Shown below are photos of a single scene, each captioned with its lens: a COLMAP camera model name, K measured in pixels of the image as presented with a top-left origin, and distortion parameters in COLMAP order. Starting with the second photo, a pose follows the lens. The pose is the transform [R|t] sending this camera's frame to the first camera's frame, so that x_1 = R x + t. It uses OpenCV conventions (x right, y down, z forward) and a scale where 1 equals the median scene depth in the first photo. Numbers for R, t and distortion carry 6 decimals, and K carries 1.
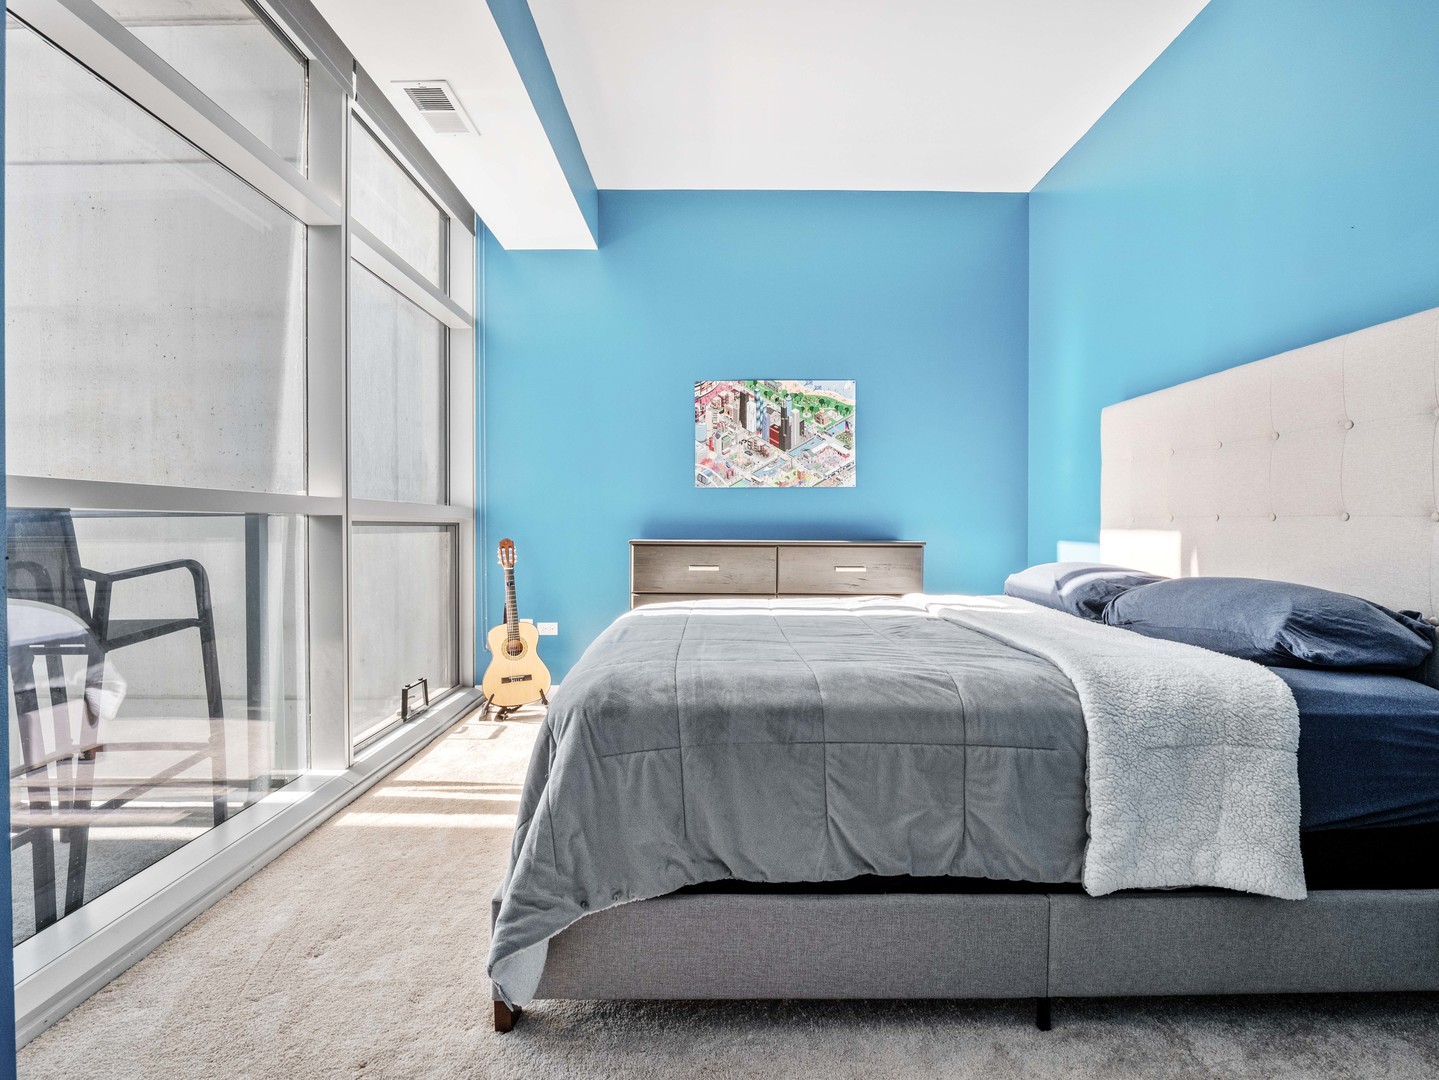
lens RADIAL K [[691.4, 0, 716.3], [0, 691.4, 537.2], [0, 0, 1]] dist [0.000283, -0.015687]
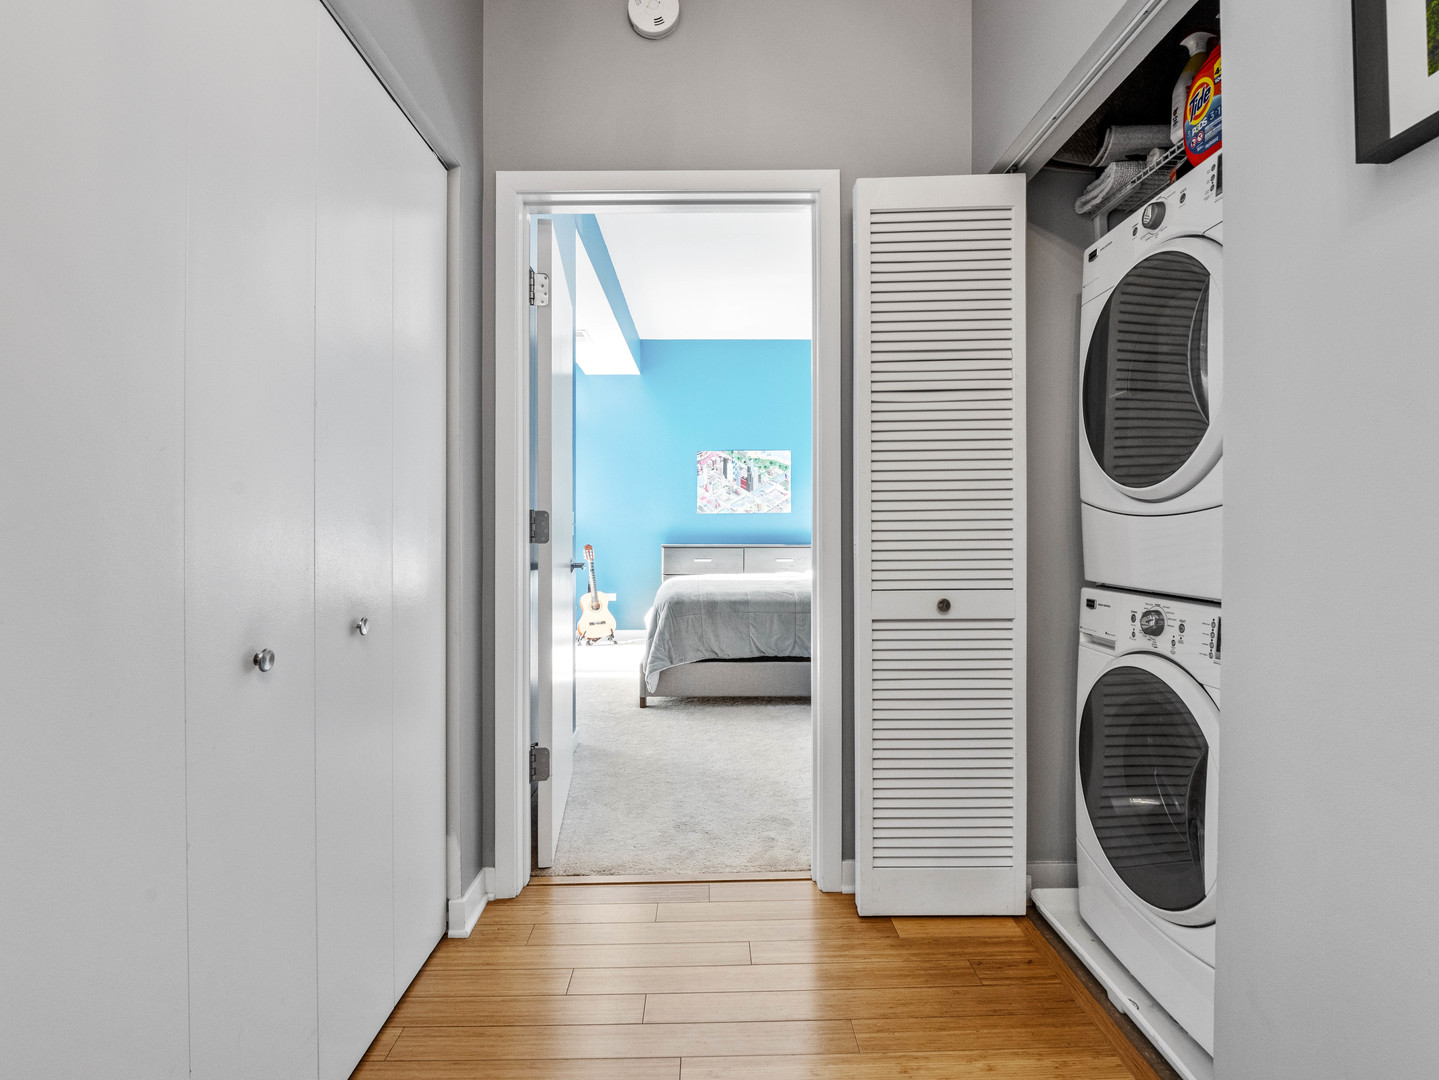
lens RADIAL K [[691.4, 0, 716.3], [0, 691.4, 537.2], [0, 0, 1]] dist [0.000283, -0.015687]
pose [[0.999852, -0.004087, 0.016737, -0.012517], [0.004123, 0.999989, -0.002097, -0.009325], [-0.016728, 0.002166, 0.999858, -0.712643]]
